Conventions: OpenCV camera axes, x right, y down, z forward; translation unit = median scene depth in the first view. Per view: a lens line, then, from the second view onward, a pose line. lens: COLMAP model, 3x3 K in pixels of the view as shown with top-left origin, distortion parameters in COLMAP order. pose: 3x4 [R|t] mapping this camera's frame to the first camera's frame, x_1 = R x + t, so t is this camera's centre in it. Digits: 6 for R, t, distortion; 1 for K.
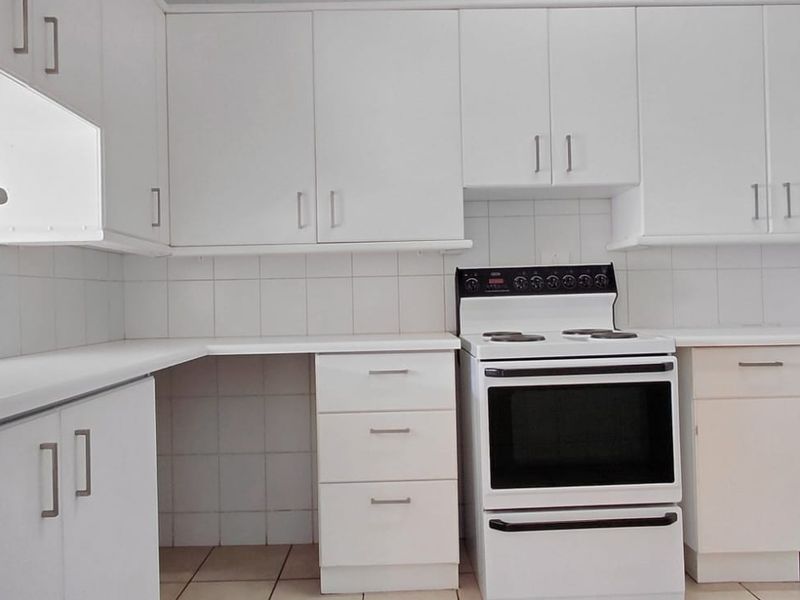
lens RADIAL K [[494.7, 0, 406.5], [0, 494.7, 296.2], [0, 0, 1]] dist [0.000125, 0.001433]
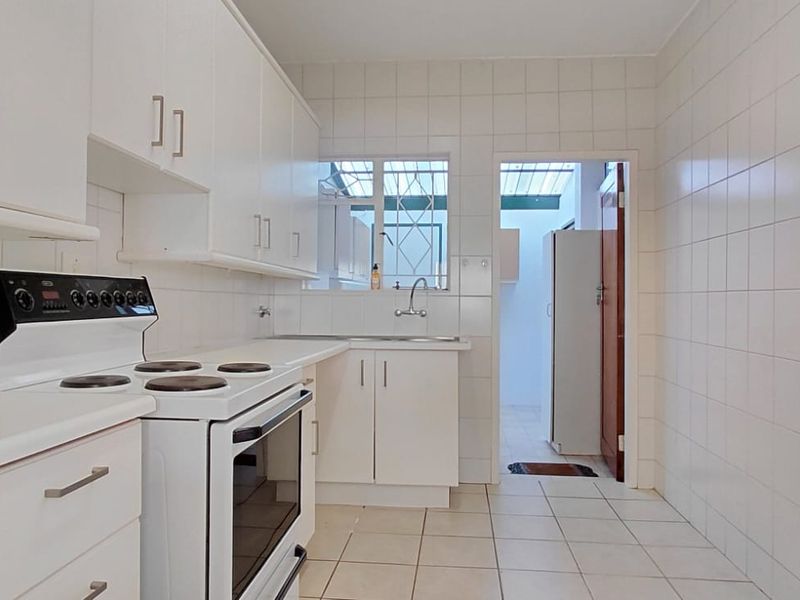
lens RADIAL K [[494.7, 0, 406.5], [0, 494.7, 296.2], [0, 0, 1]] dist [0.000125, 0.001433]
pose [[0.116137, 0.032399, 0.992705, -0.365631], [-0.010322, 0.999453, -0.031411, -0.014921], [-0.993180, -0.006599, 0.116408, 0.502401]]
